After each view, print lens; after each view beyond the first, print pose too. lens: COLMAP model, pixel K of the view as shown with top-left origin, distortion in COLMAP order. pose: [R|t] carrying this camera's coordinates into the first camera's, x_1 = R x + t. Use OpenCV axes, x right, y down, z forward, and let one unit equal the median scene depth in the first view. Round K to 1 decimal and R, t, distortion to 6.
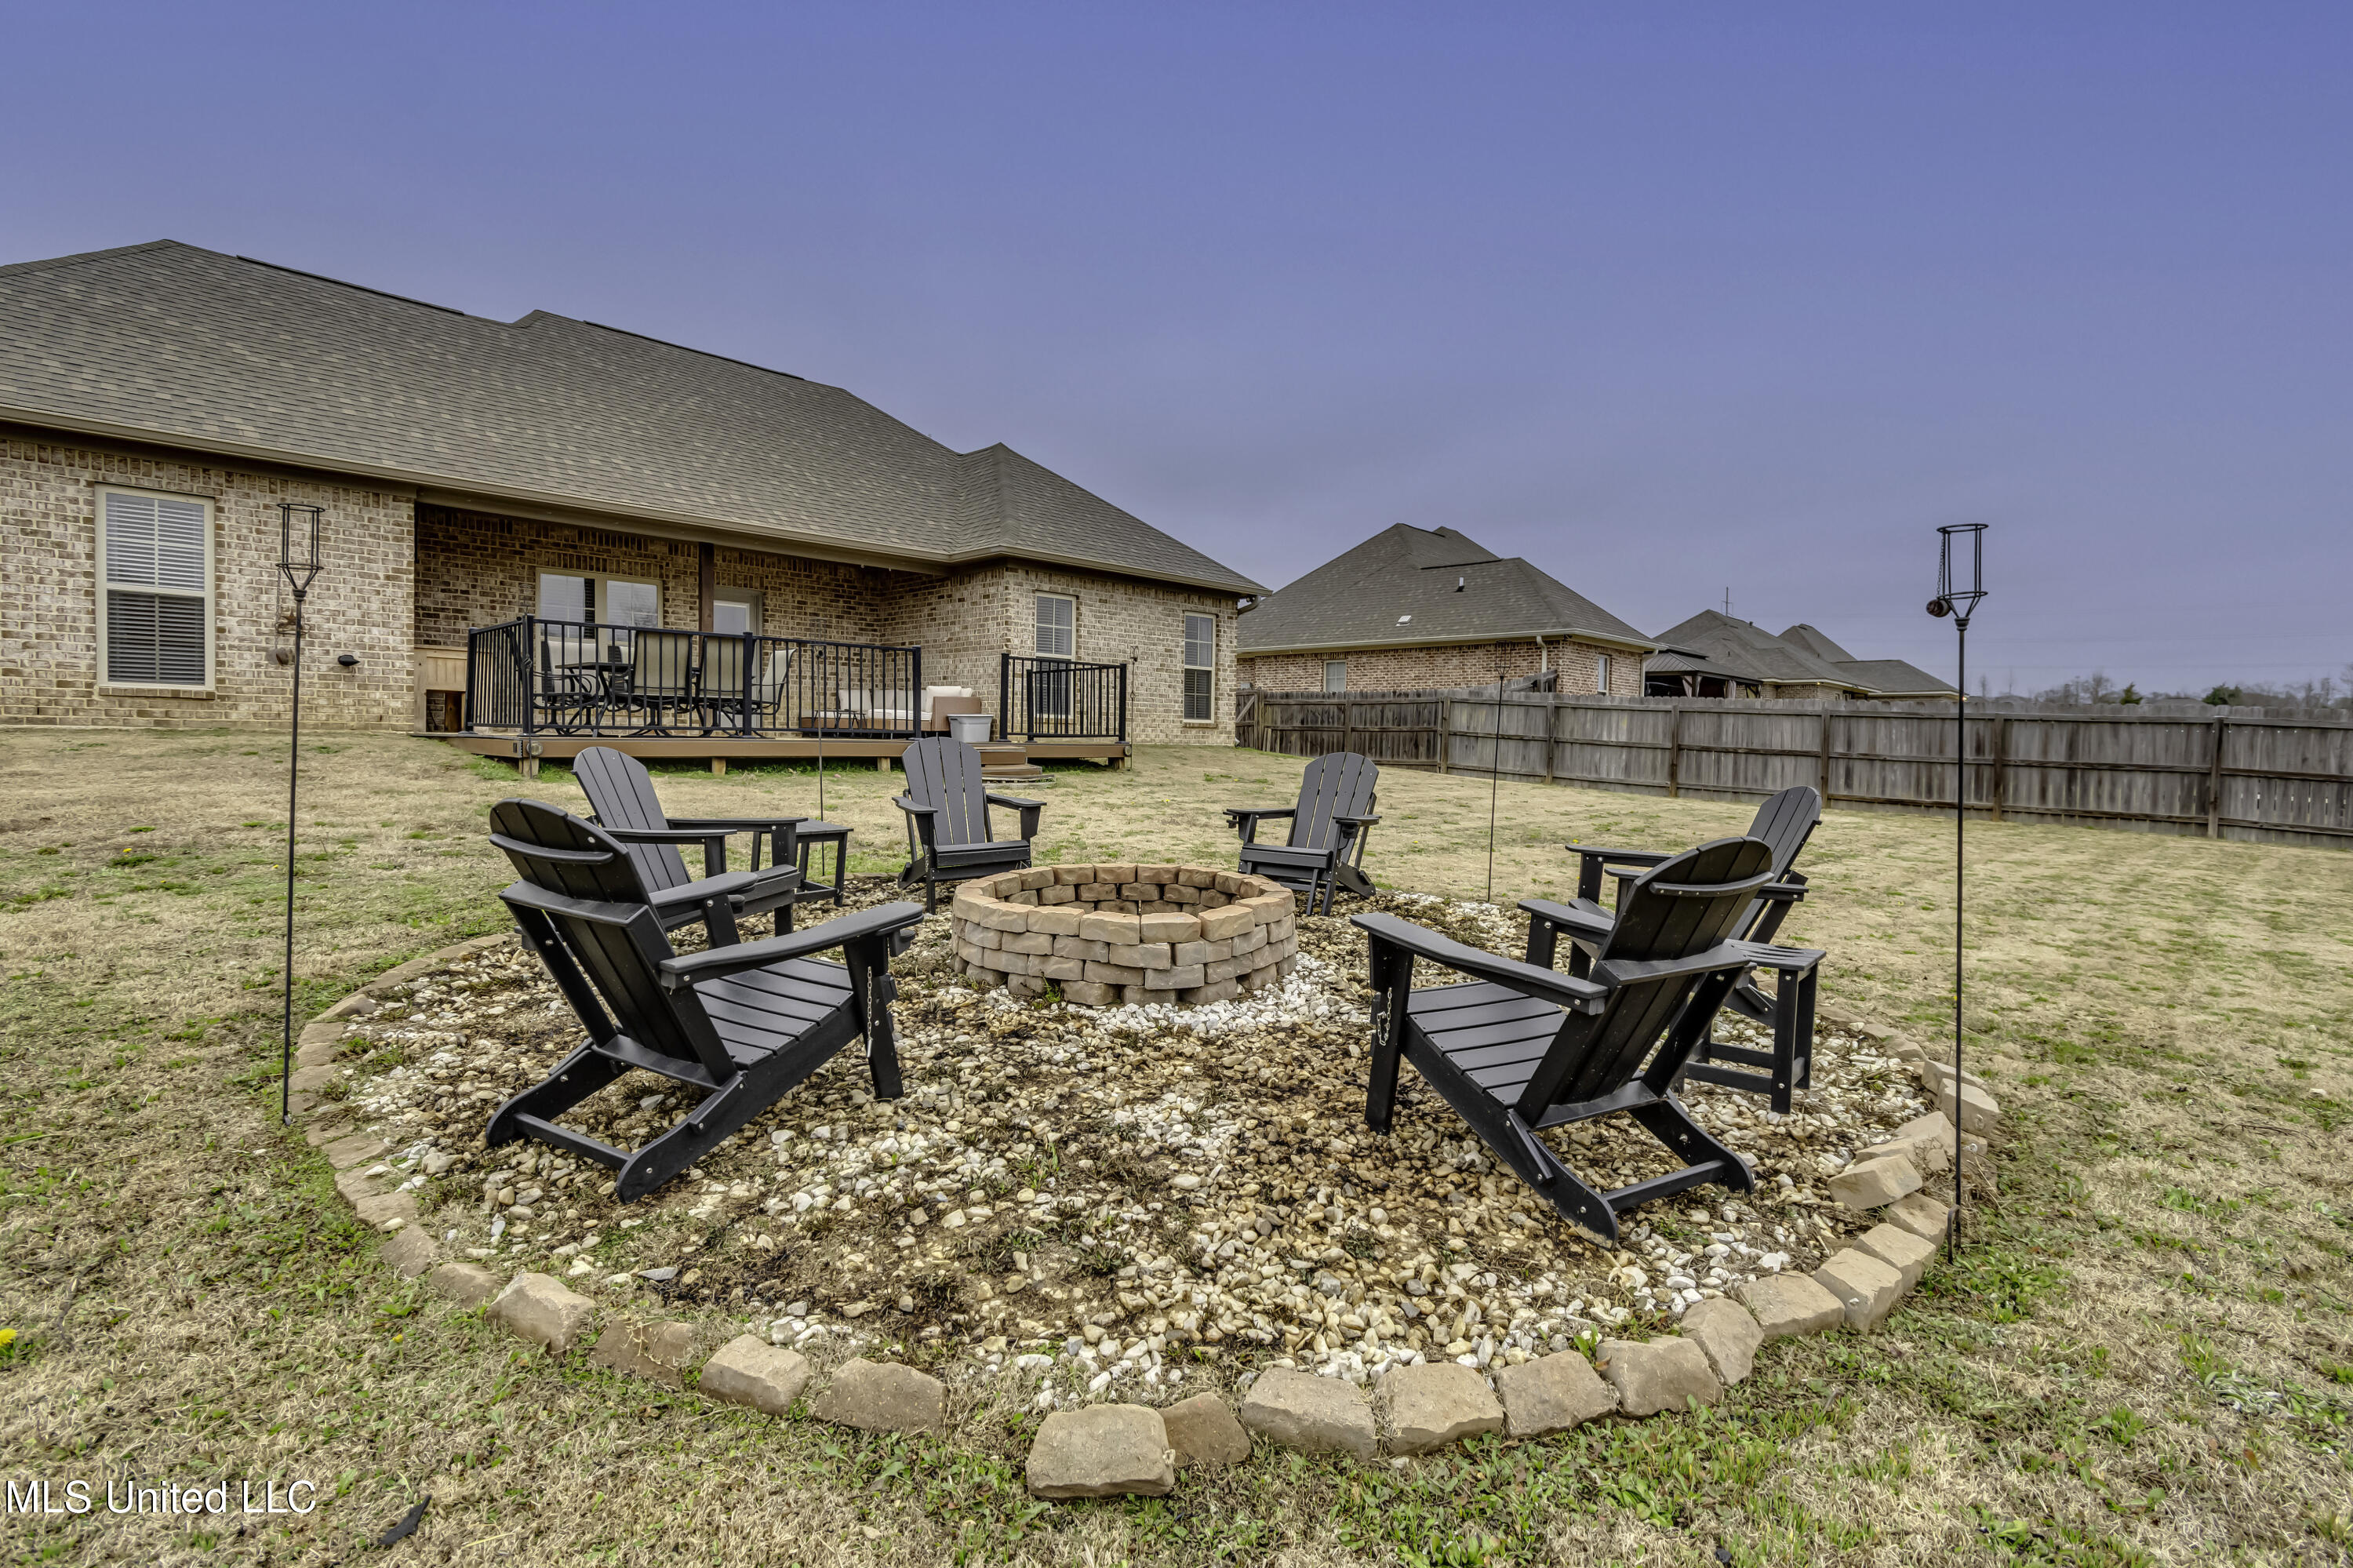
lens RADIAL K [[1108.4, 0, 1171.3], [0, 1108.4, 782.7], [0, 0, 1]] dist [0.000906, 0.001772]
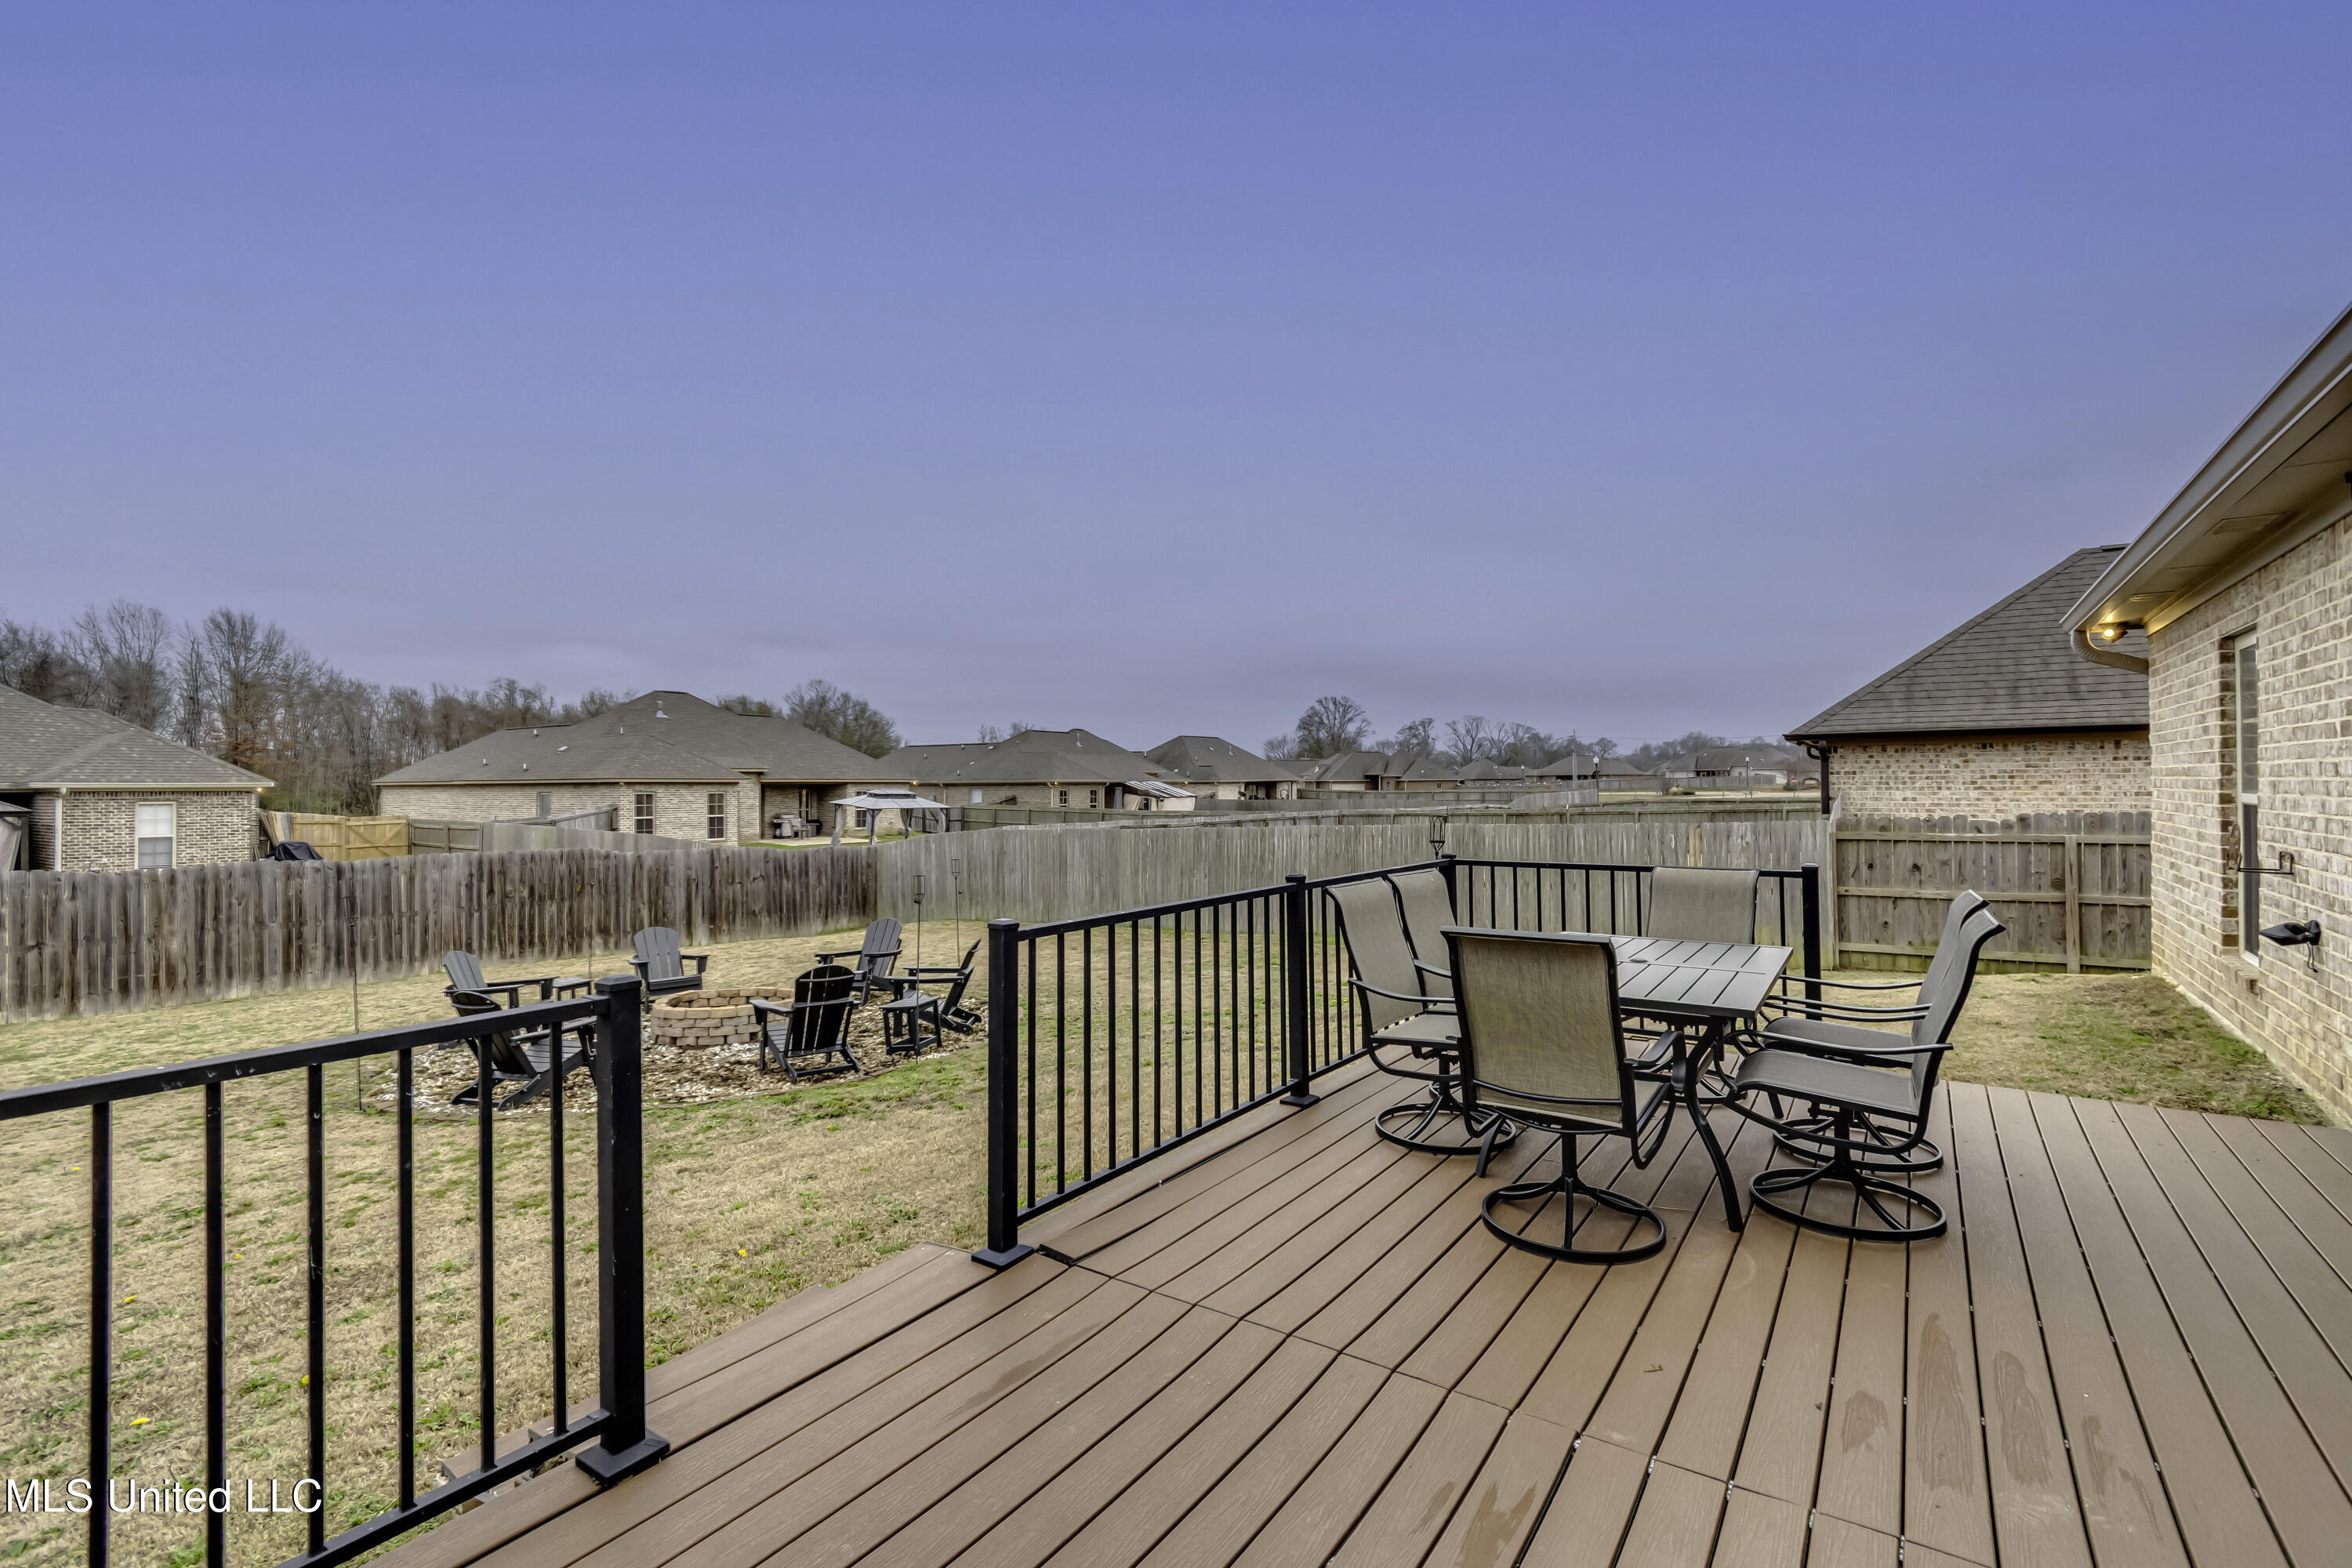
lens RADIAL K [[1052.6, 0, 1176.8], [0, 1052.6, 776.8], [0, 0, 1]] dist [0.004136, -0.000068]
pose [[-0.984120, -0.010942, -0.177166, -0.182223], [-0.015546, 0.999576, 0.024620, -0.133034], [0.176821, 0.026983, -0.983873, 1.008656]]
